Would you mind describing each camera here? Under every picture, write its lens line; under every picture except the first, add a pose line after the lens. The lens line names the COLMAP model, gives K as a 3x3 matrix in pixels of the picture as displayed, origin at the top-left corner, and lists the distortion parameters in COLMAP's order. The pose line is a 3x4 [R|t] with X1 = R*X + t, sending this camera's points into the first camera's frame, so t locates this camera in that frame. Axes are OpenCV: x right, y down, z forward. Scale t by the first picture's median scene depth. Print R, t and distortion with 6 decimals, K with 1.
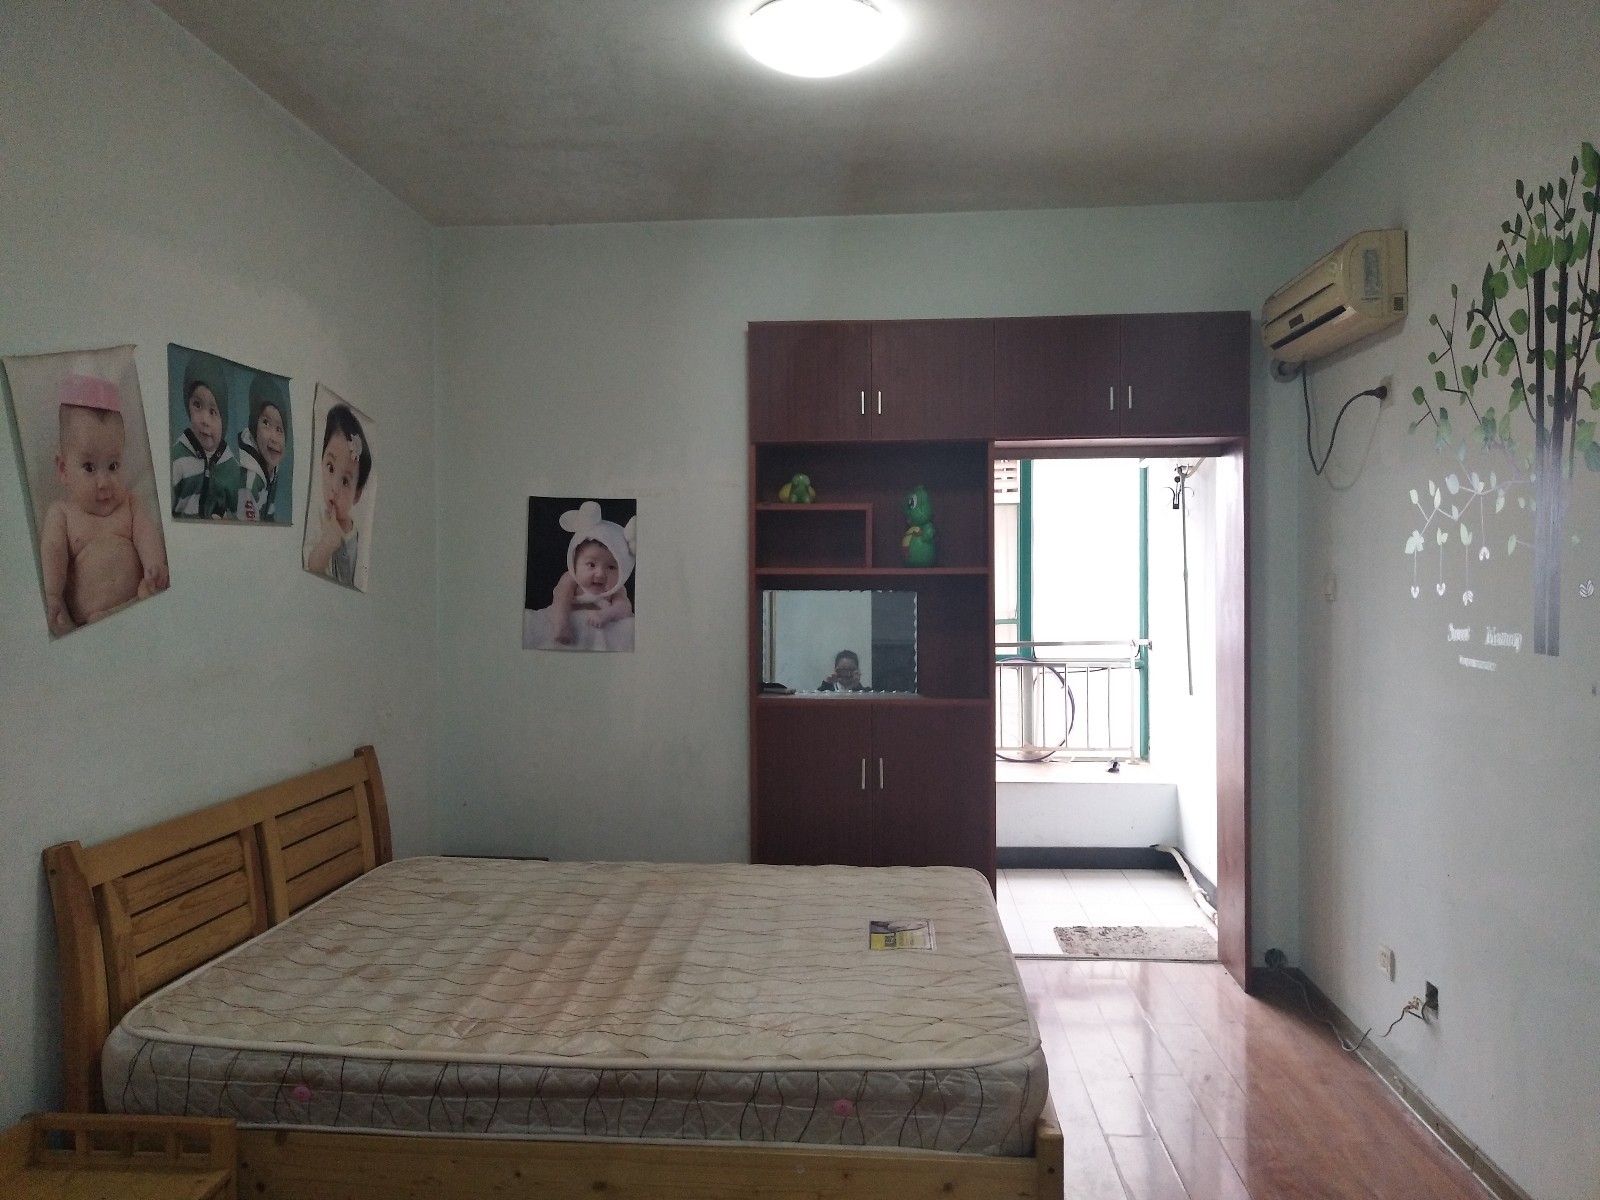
lens RADIAL K [[1208.3, 0, 800.0], [0, 1208.3, 600.0], [0, 0, 1]] dist [0.099035, -0.147642]
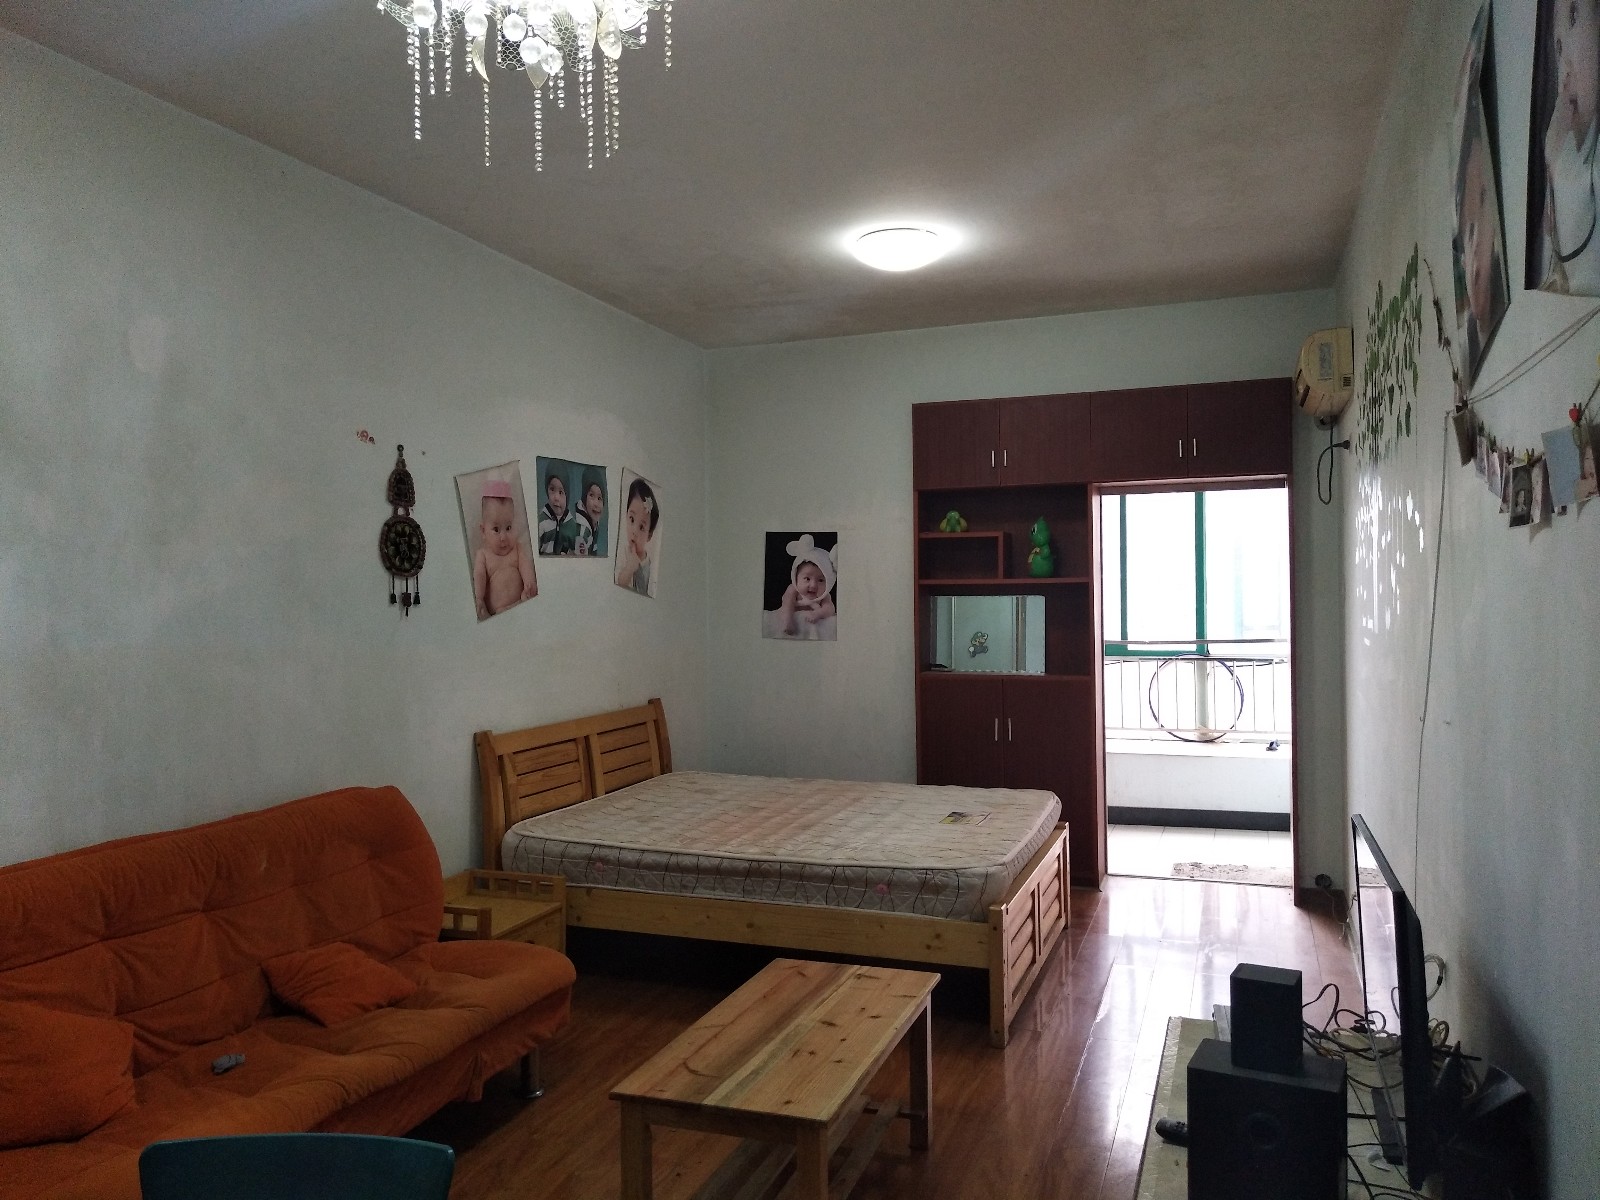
lens RADIAL K [[1208.3, 0, 800.0], [0, 1208.3, 600.0], [0, 0, 1]] dist [0.099035, -0.147642]
pose [[0.960980, -0.006546, -0.276540, 0.293466], [0.003551, 0.999930, -0.011330, 0.016372], [0.276595, 0.009906, 0.960936, -0.506381]]
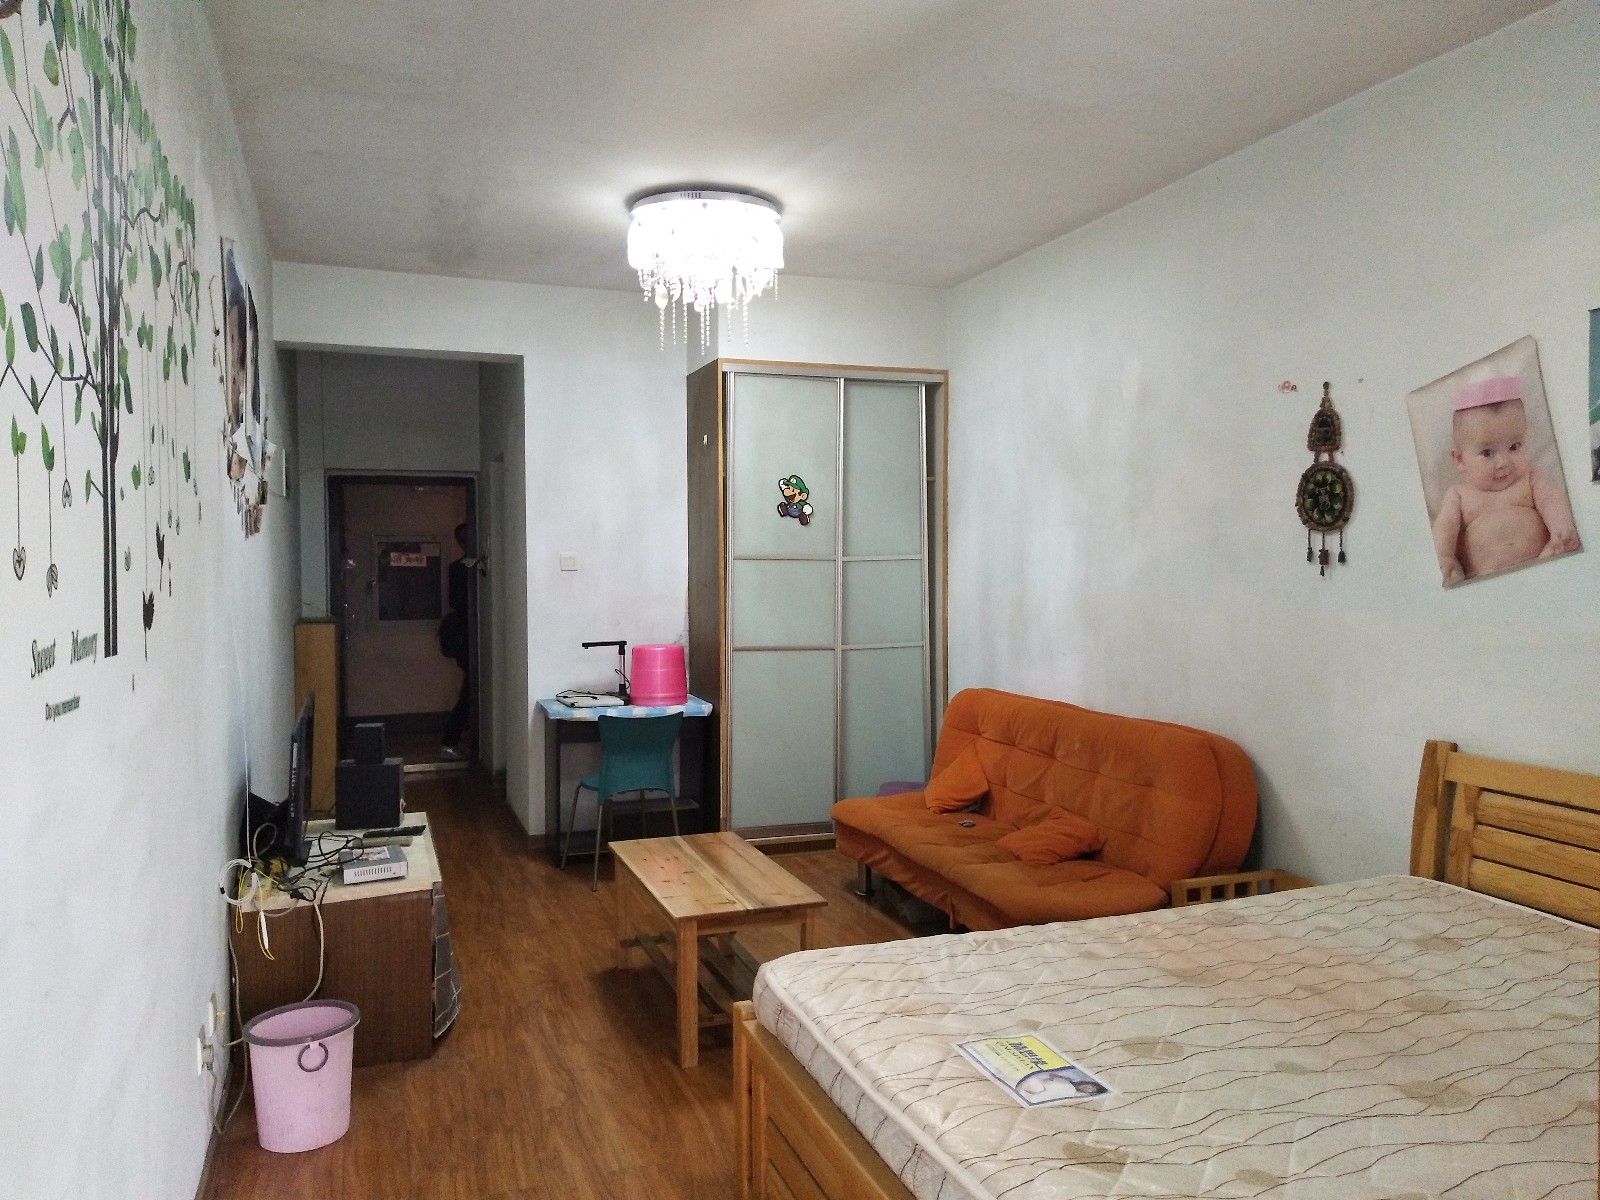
lens RADIAL K [[1208.3, 0, 800.0], [0, 1208.3, 600.0], [0, 0, 1]] dist [0.099035, -0.147642]
pose [[-0.913297, 0.026269, -0.406447, 0.453466], [0.006144, 0.998693, 0.050742, -0.021892], [0.407249, 0.043845, -0.912264, 1.496409]]
